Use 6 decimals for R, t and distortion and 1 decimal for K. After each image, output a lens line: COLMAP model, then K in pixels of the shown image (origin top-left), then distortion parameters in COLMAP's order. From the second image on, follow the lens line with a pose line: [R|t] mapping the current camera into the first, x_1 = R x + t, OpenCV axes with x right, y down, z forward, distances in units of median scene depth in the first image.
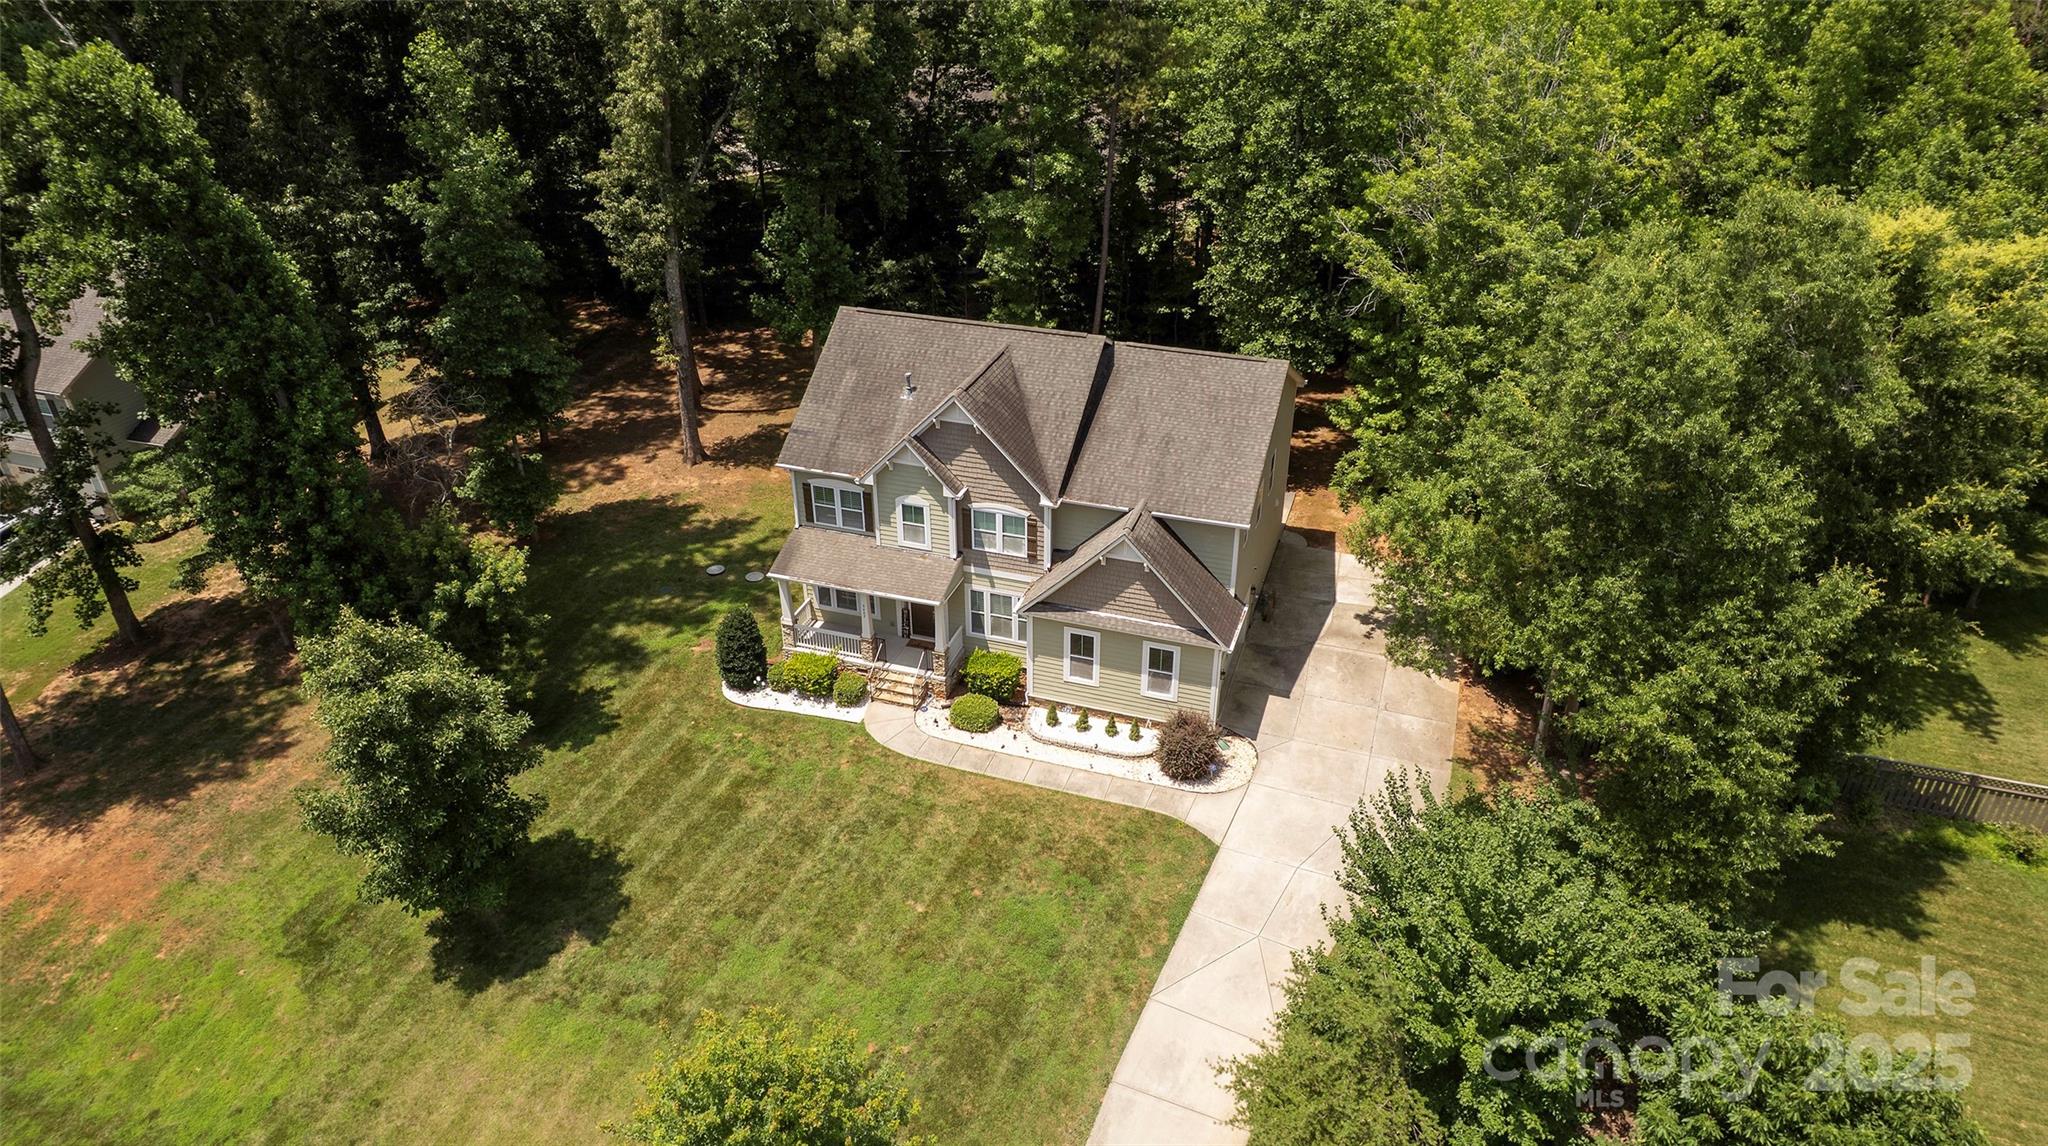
lens RADIAL K [[1307.9, 0, 1026.0], [0, 1307.9, 580.6], [0, 0, 1]] dist [-0.078494, 0.060997]
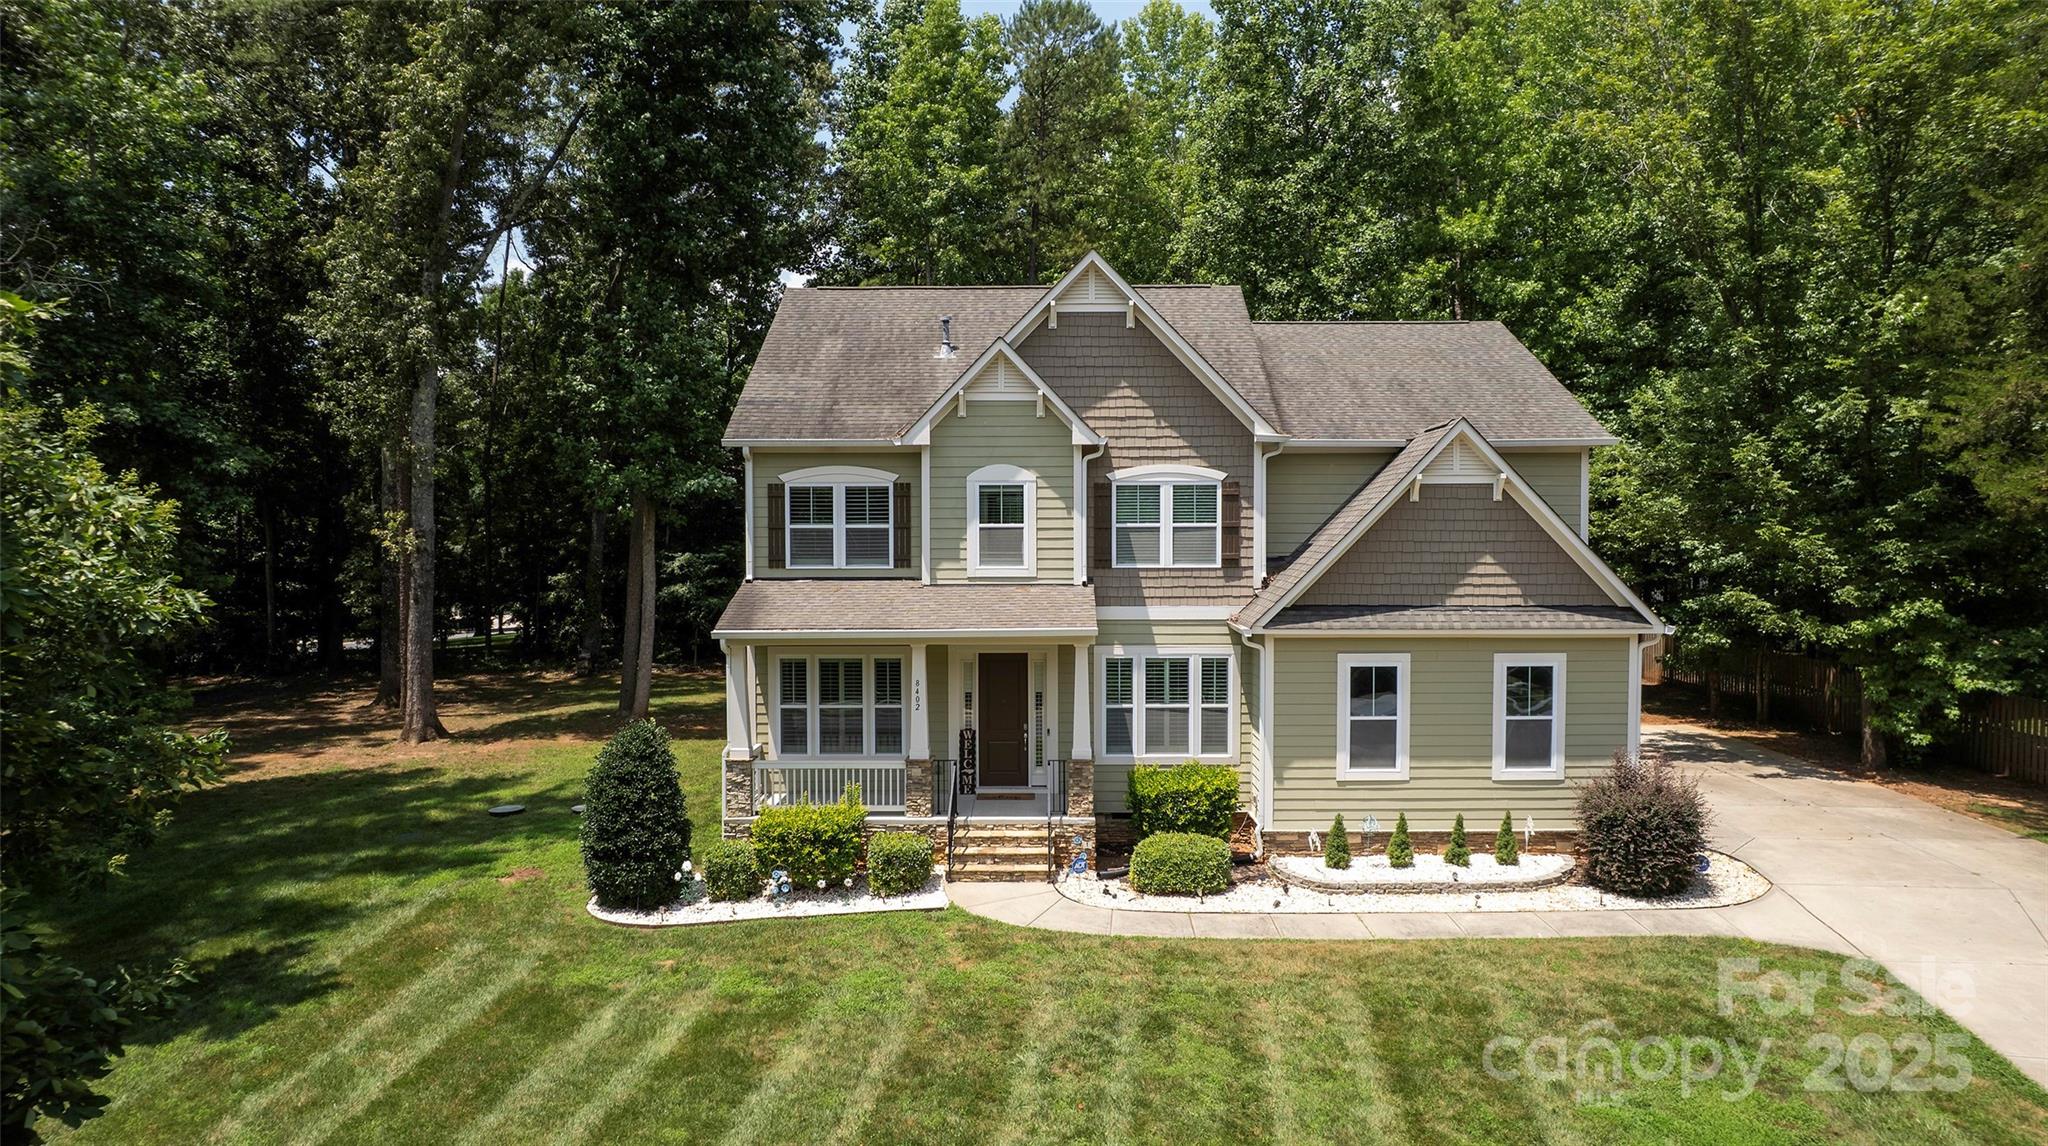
lens RADIAL K [[1307.9, 0, 1028.0], [0, 1307.9, 575.0], [0, 0, 1]] dist [-0.078494, 0.060997]
pose [[0.953771, -0.007931, 0.300430, -0.239666], [0.152532, 0.874104, -0.461167, 0.223897], [-0.258950, 0.485673, 0.834905, 0.578374]]
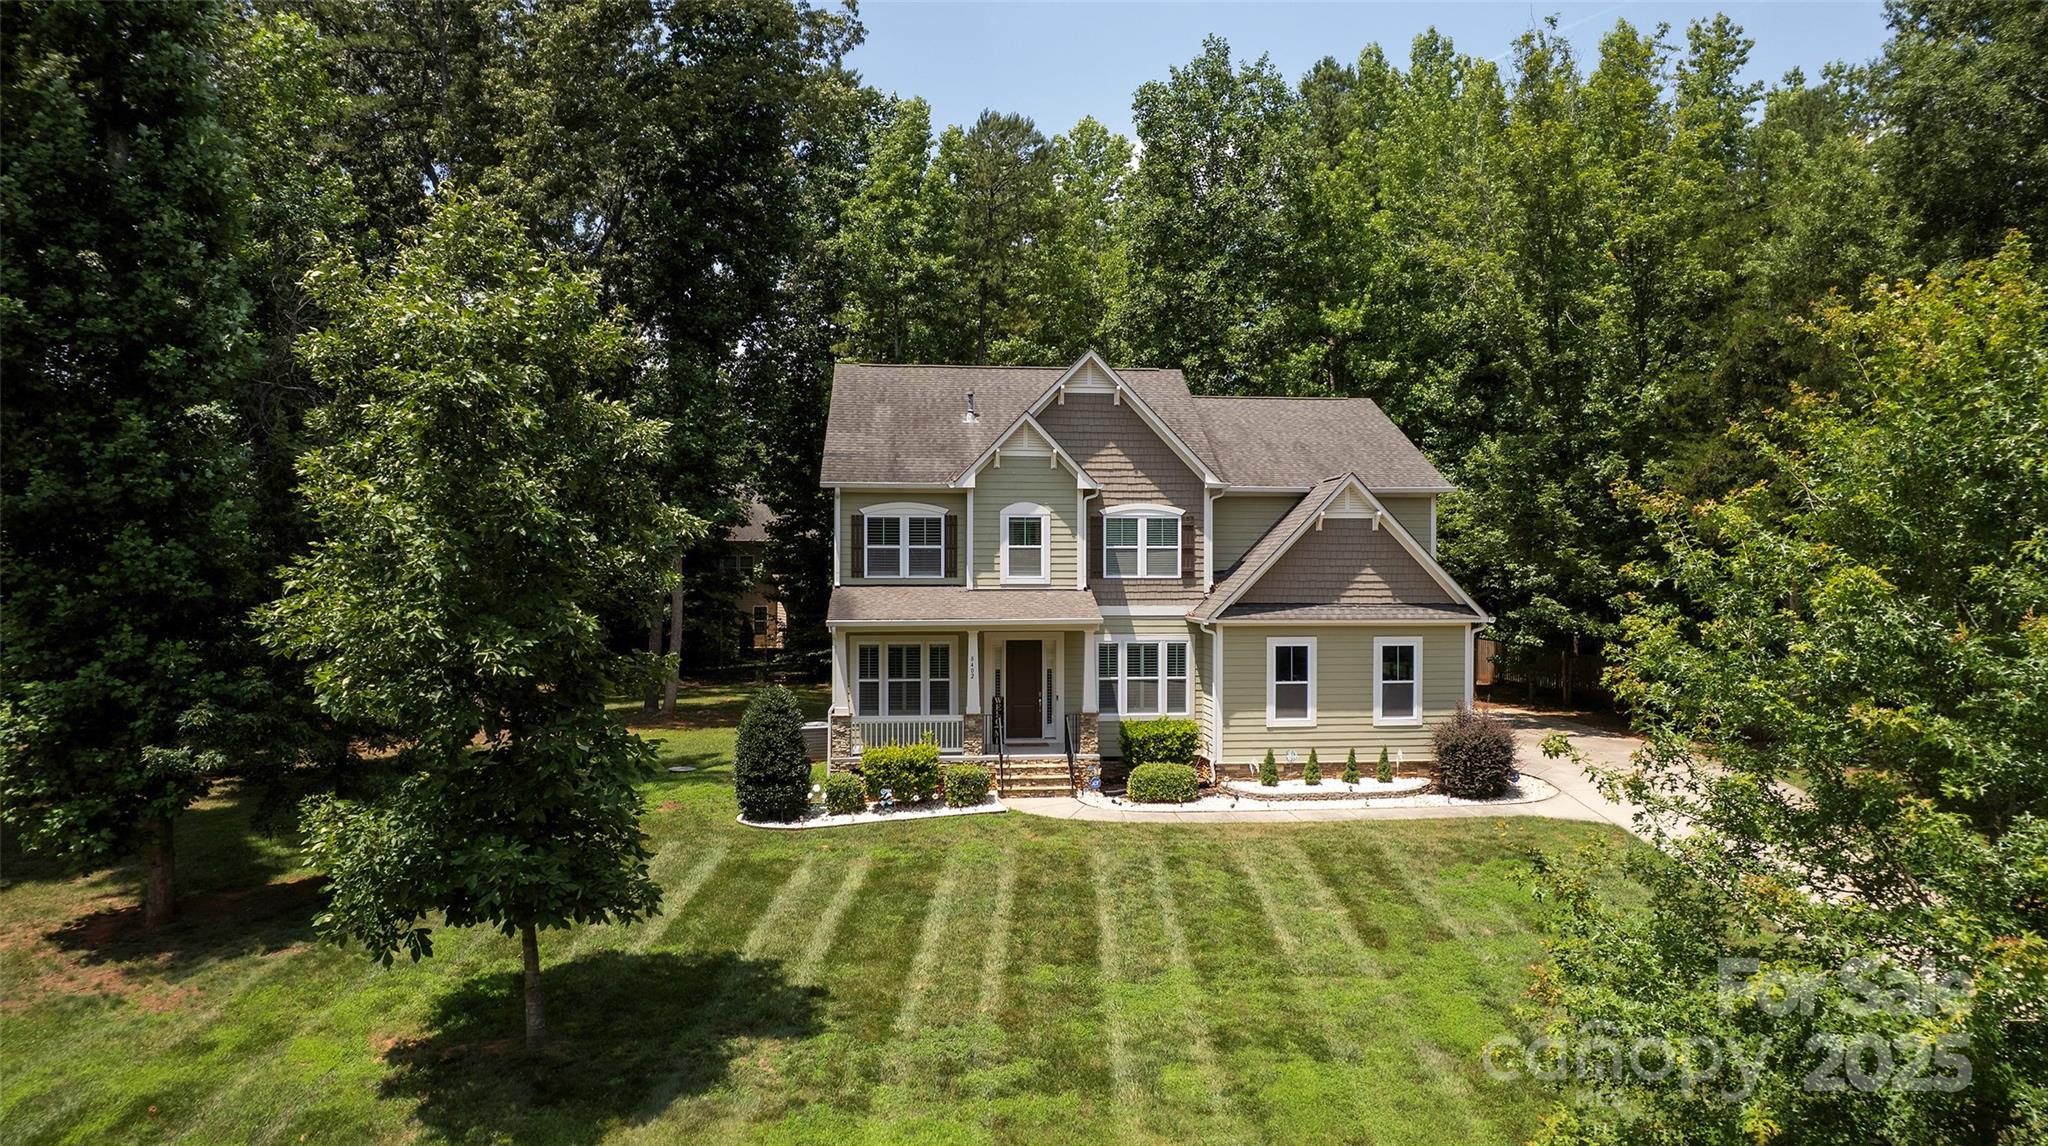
lens RADIAL K [[1307.9, 0, 1026.4], [0, 1307.9, 574.1], [0, 0, 1]] dist [-0.078494, 0.060997]
pose [[0.916380, 0.004129, 0.400289, -0.384549], [0.200979, 0.860042, -0.468973, 0.317567], [-0.346202, 0.510207, 0.787295, 0.444441]]
